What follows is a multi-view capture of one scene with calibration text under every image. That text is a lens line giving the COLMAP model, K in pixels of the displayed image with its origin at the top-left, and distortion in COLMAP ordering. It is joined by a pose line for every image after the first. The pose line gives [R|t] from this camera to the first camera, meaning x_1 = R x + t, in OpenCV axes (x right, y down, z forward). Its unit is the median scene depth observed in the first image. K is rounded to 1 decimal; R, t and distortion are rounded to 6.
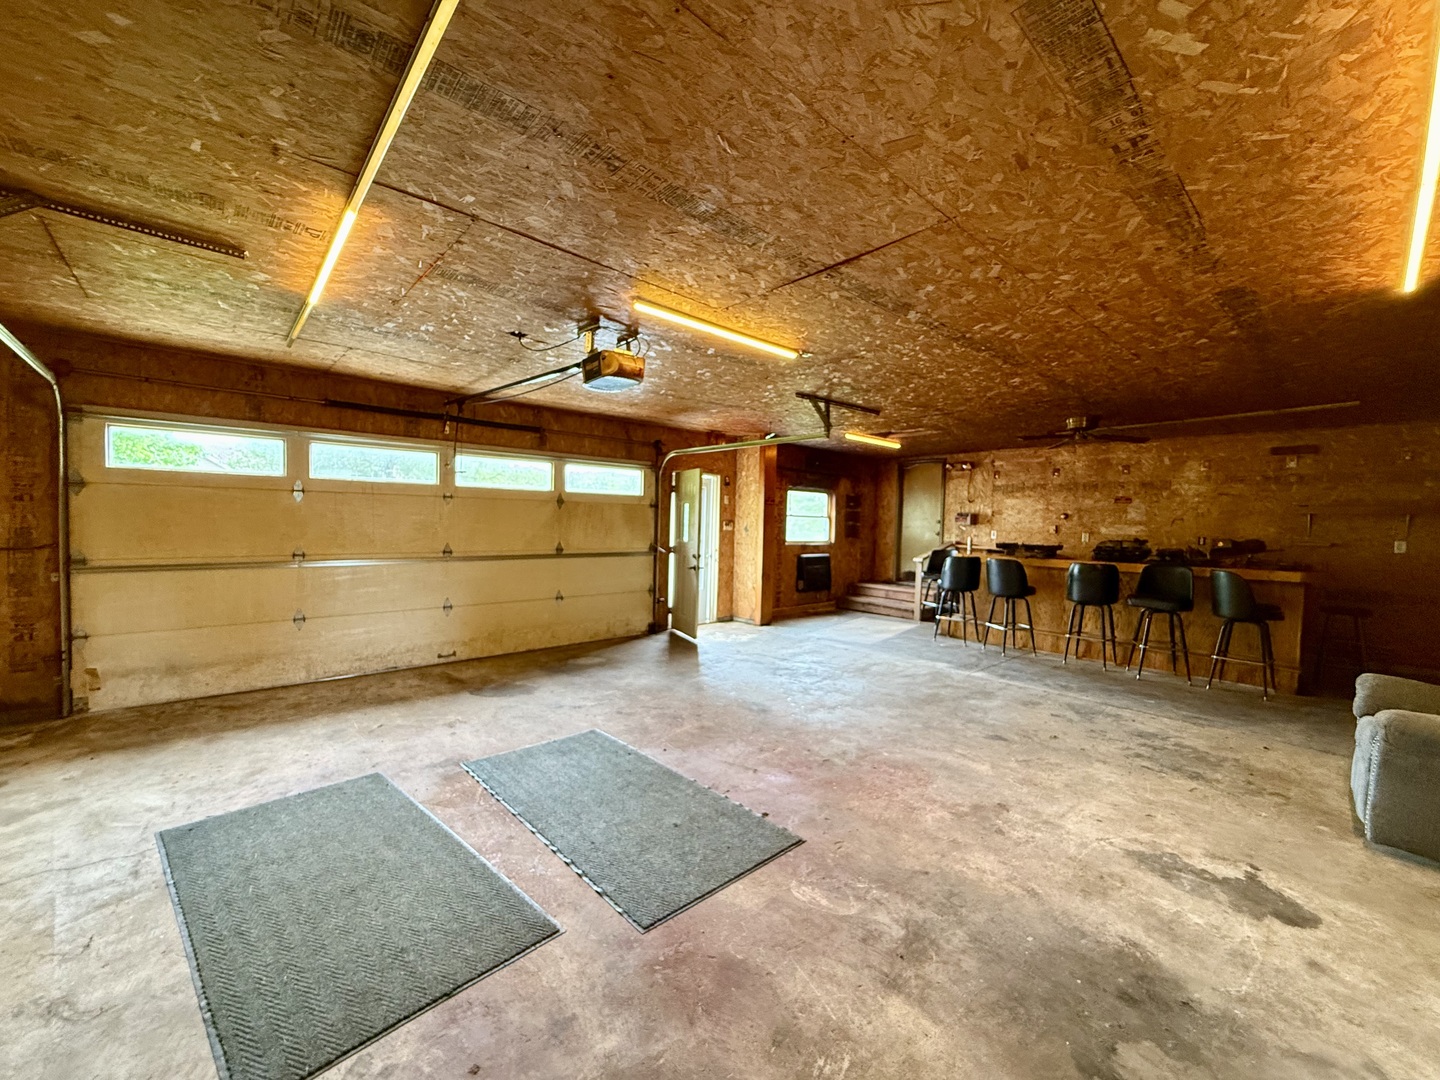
lens RADIAL K [[571.3, 0, 714.9], [0, 571.3, 542.7], [0, 0, 1]] dist [-0.000374, 0.000088]
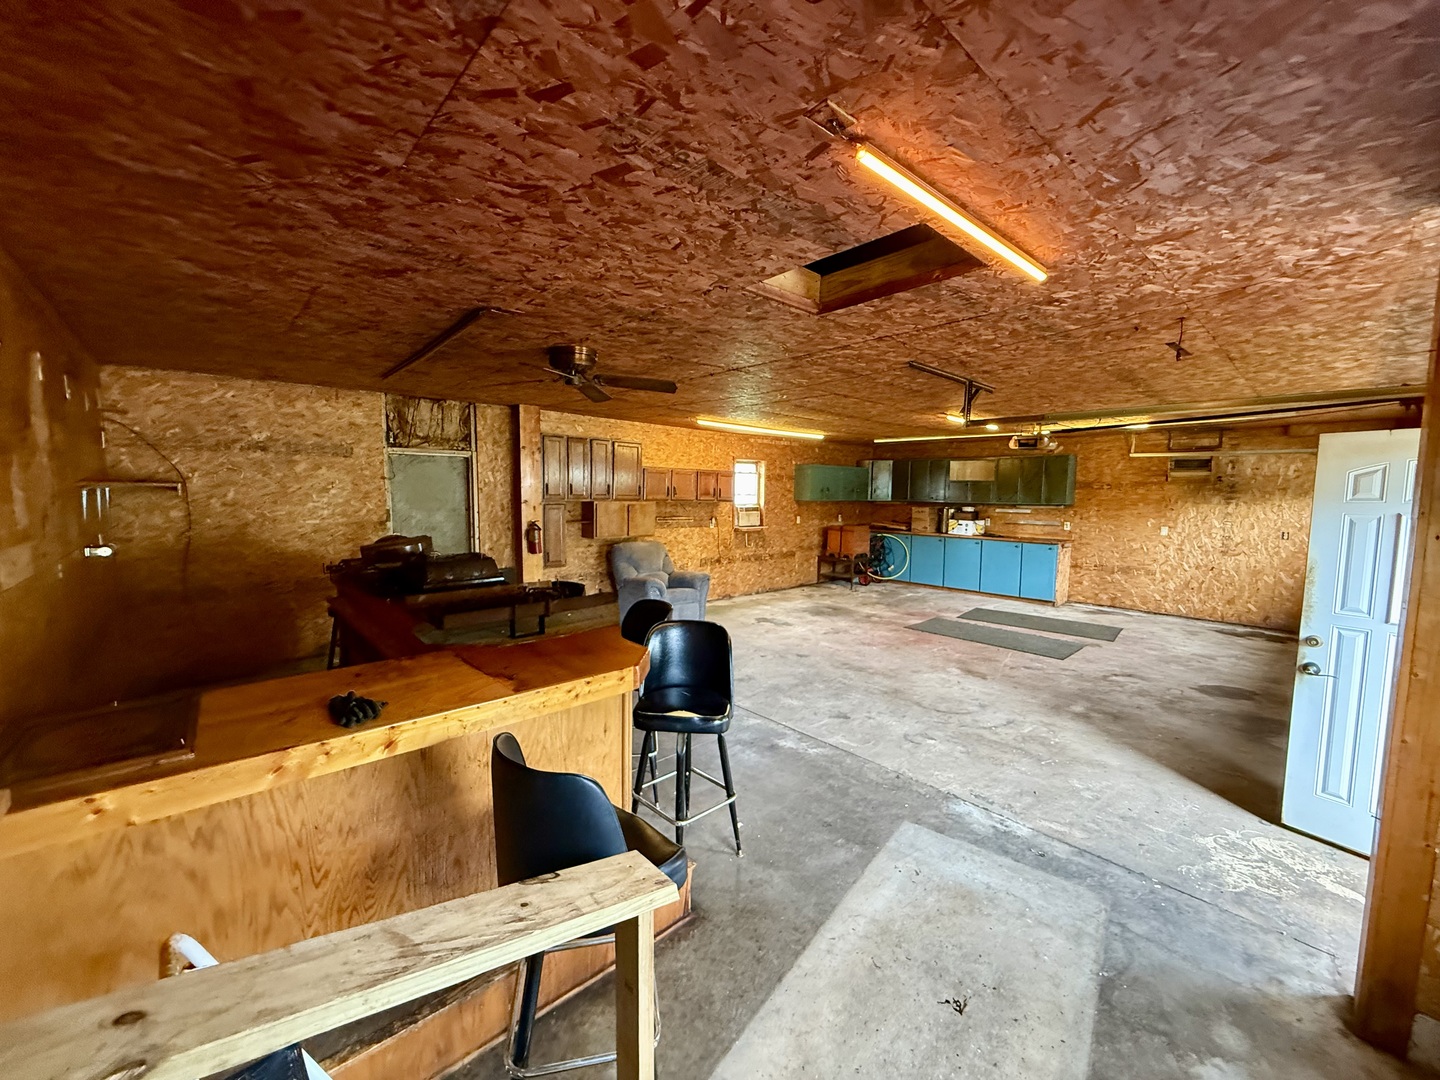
lens RADIAL K [[571.3, 0, 720.3], [0, 571.3, 541.8], [0, 0, 1]] dist [-0.000374, 0.000088]
pose [[-0.999288, -0.030284, -0.022512, 0.741651], [-0.032973, 0.990882, 0.130635, -0.153741], [0.018350, 0.131284, -0.991175, 2.428723]]
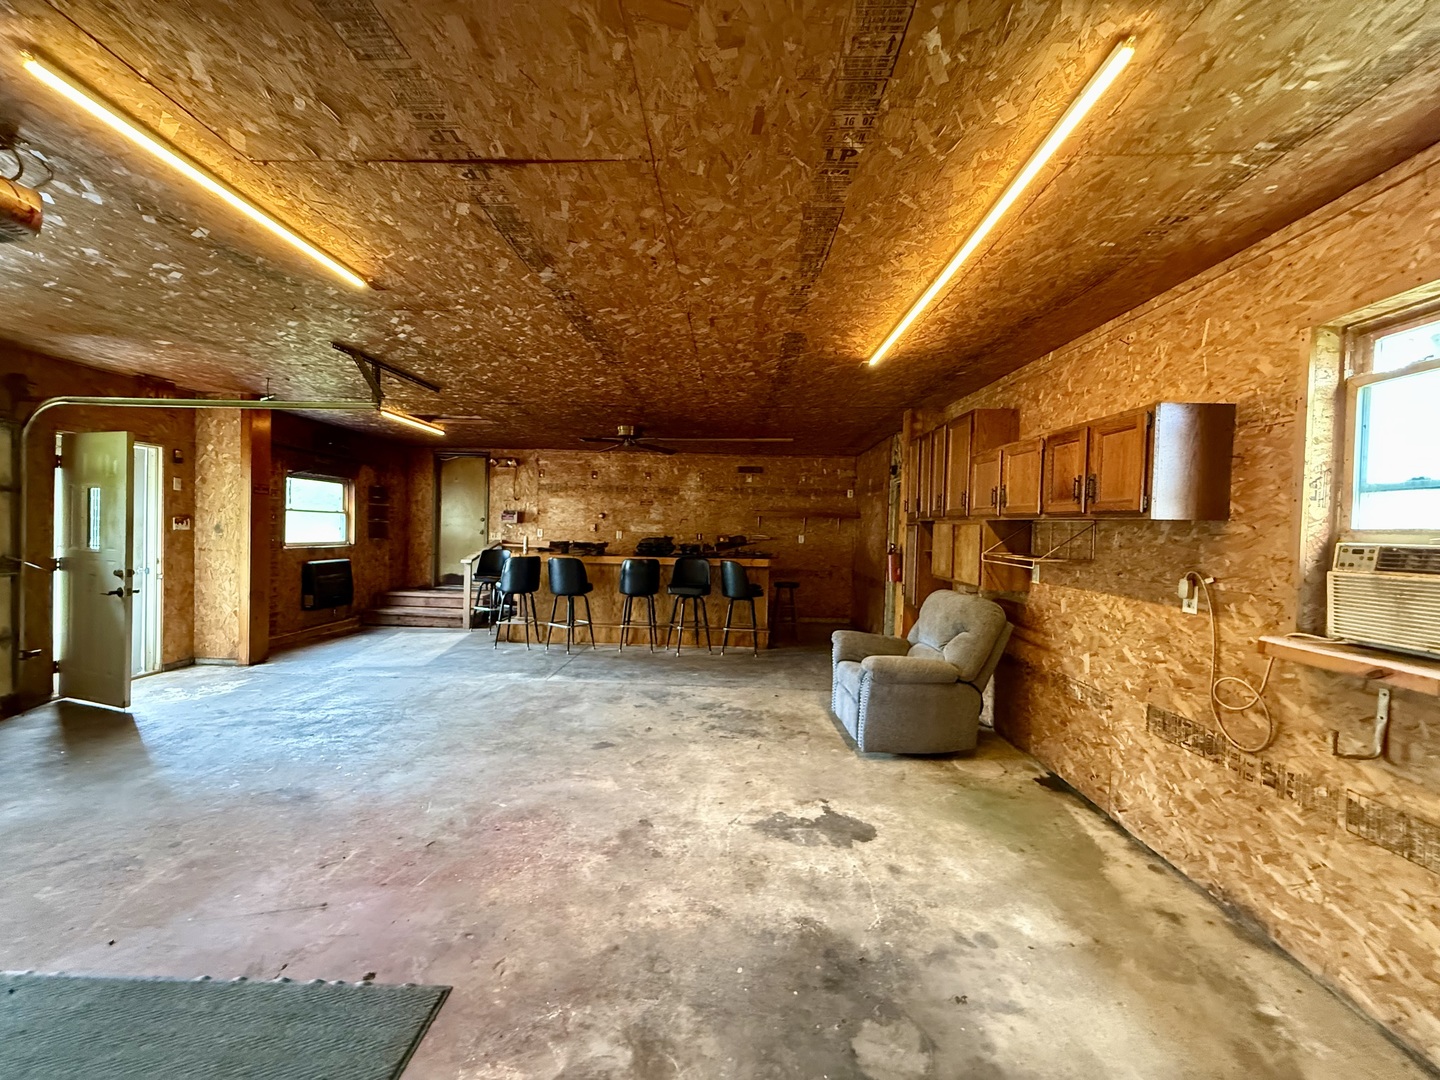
lens RADIAL K [[571.3, 0, 713.2], [0, 571.3, 541.5], [0, 0, 1]] dist [-0.000374, 0.000088]
pose [[0.686965, -0.020660, 0.726397, -0.073587], [0.017769, 0.999774, 0.011632, -0.011482], [-0.726473, 0.004916, 0.687177, 0.193549]]
